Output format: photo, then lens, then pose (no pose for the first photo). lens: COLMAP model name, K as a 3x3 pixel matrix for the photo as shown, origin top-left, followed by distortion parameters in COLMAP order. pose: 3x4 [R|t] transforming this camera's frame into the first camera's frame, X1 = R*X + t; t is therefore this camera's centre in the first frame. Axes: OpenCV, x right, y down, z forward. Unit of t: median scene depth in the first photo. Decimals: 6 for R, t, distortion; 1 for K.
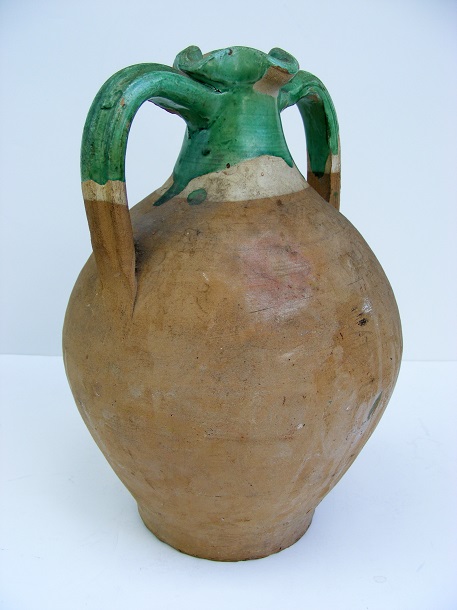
lens RADIAL K [[696.5, 0, 228.9], [0, 696.5, 299.9], [0, 0, 1]] dist [-0.200370, 0.000000]
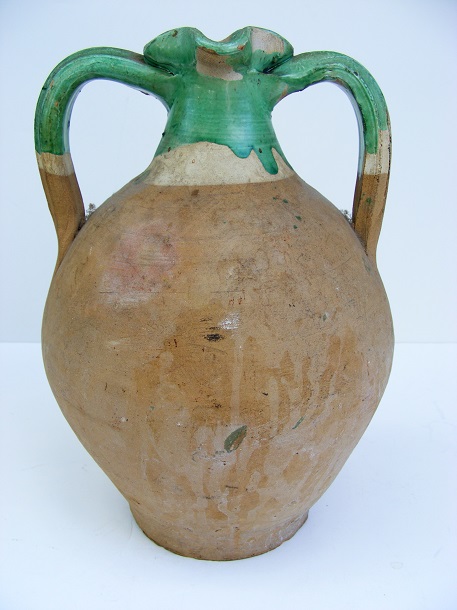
lens RADIAL K [[696.5, 0, 228.4], [0, 696.5, 304.6], [0, 0, 1]] dist [-0.200370, 0.000000]
pose [[0.701203, 0.237004, -0.672416, 0.810396], [-0.218796, 0.969155, 0.113431, -0.115188], [0.678559, 0.067584, 0.731430, 0.373000]]
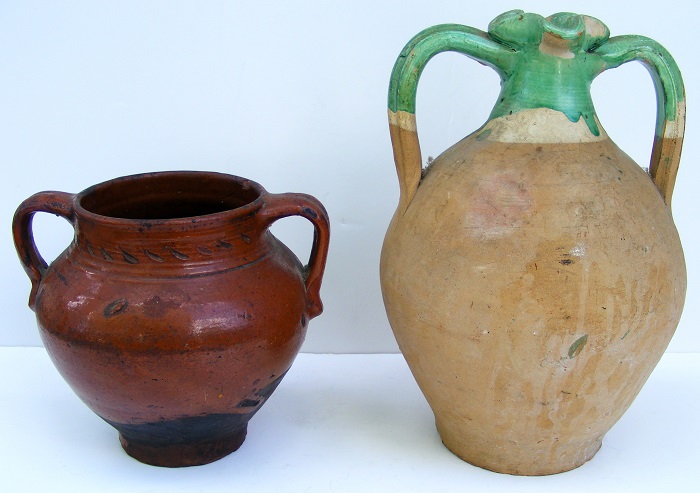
lens RADIAL K [[928.4, 0, 377.8], [0, 928.4, 256.6], [0, 0, 1]] dist [-0.189218, 0.000000]
pose [[0.724367, 0.207596, -0.657416, 0.970830], [-0.234322, 0.970953, 0.048418, 0.023487], [0.648371, 0.118975, 0.751971, -0.321437]]
